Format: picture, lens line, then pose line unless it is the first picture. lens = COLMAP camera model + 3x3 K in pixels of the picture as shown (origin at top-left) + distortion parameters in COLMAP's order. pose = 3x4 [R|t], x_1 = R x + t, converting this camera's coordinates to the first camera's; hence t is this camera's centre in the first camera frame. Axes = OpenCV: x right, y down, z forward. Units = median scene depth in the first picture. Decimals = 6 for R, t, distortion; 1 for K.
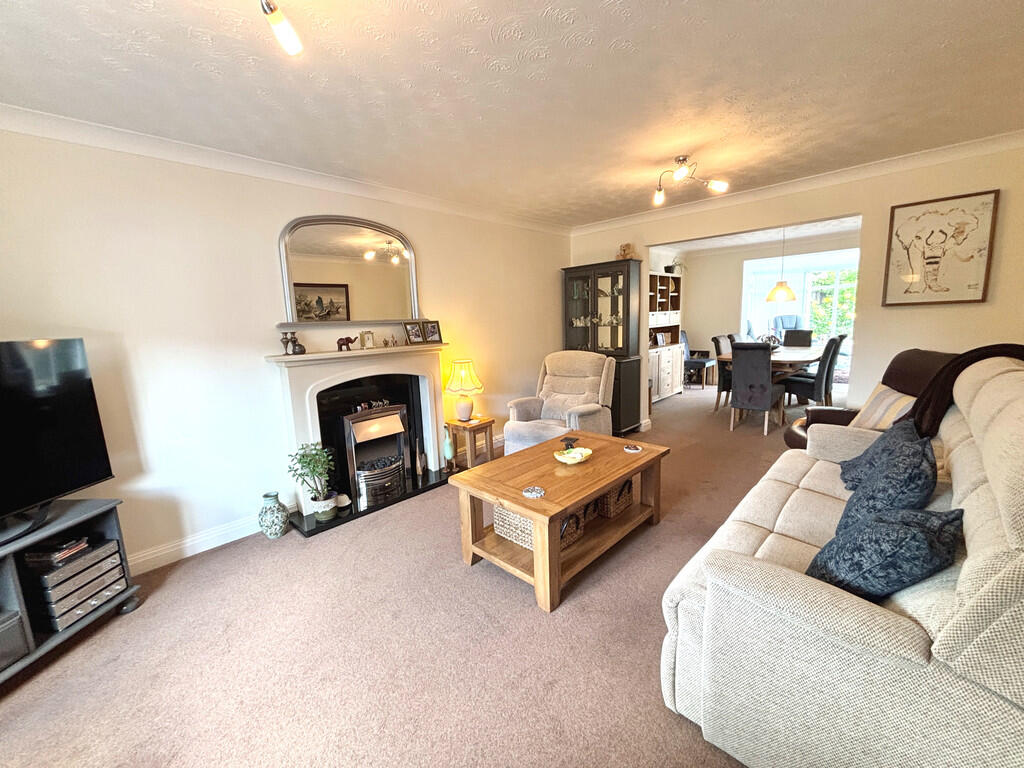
lens RADIAL K [[415.0, 0, 511.2], [0, 415.0, 387.4], [0, 0, 1]] dist [0.013405, 0.000345]
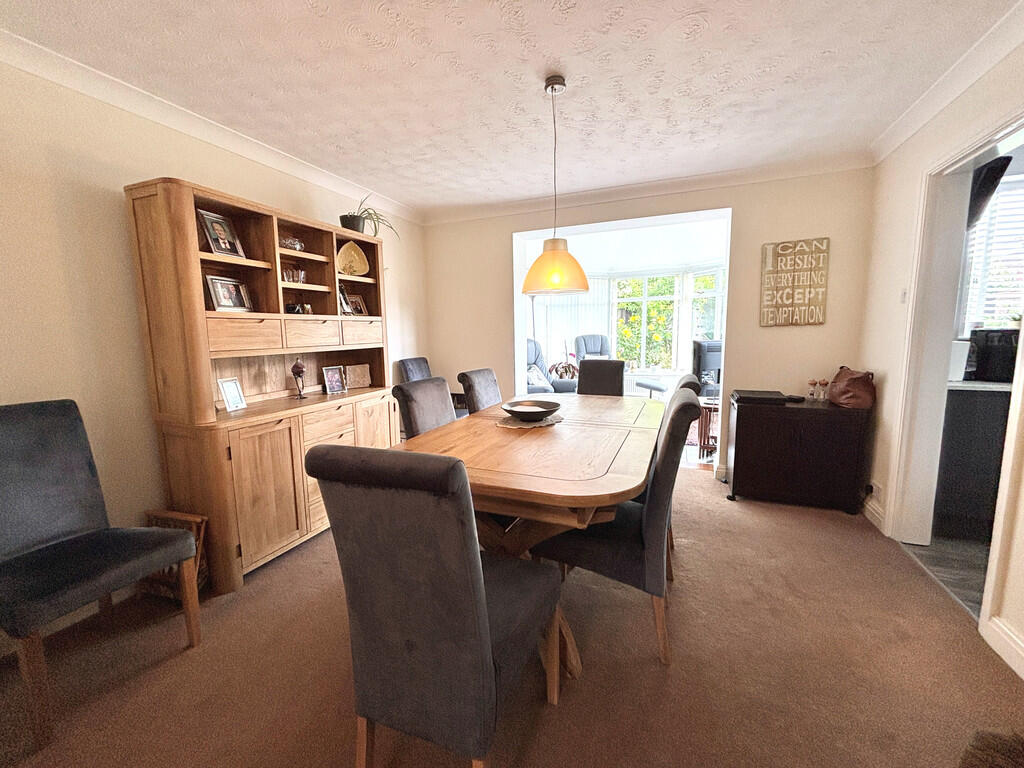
lens RADIAL K [[415.0, 0, 513.4], [0, 415.0, 385.2], [0, 0, 1]] dist [0.013405, 0.000345]
pose [[0.930937, -0.014294, 0.364899, 0.391480], [0.028266, 0.999056, -0.032978, -0.095756], [-0.364083, 0.041014, 0.930463, 0.555213]]
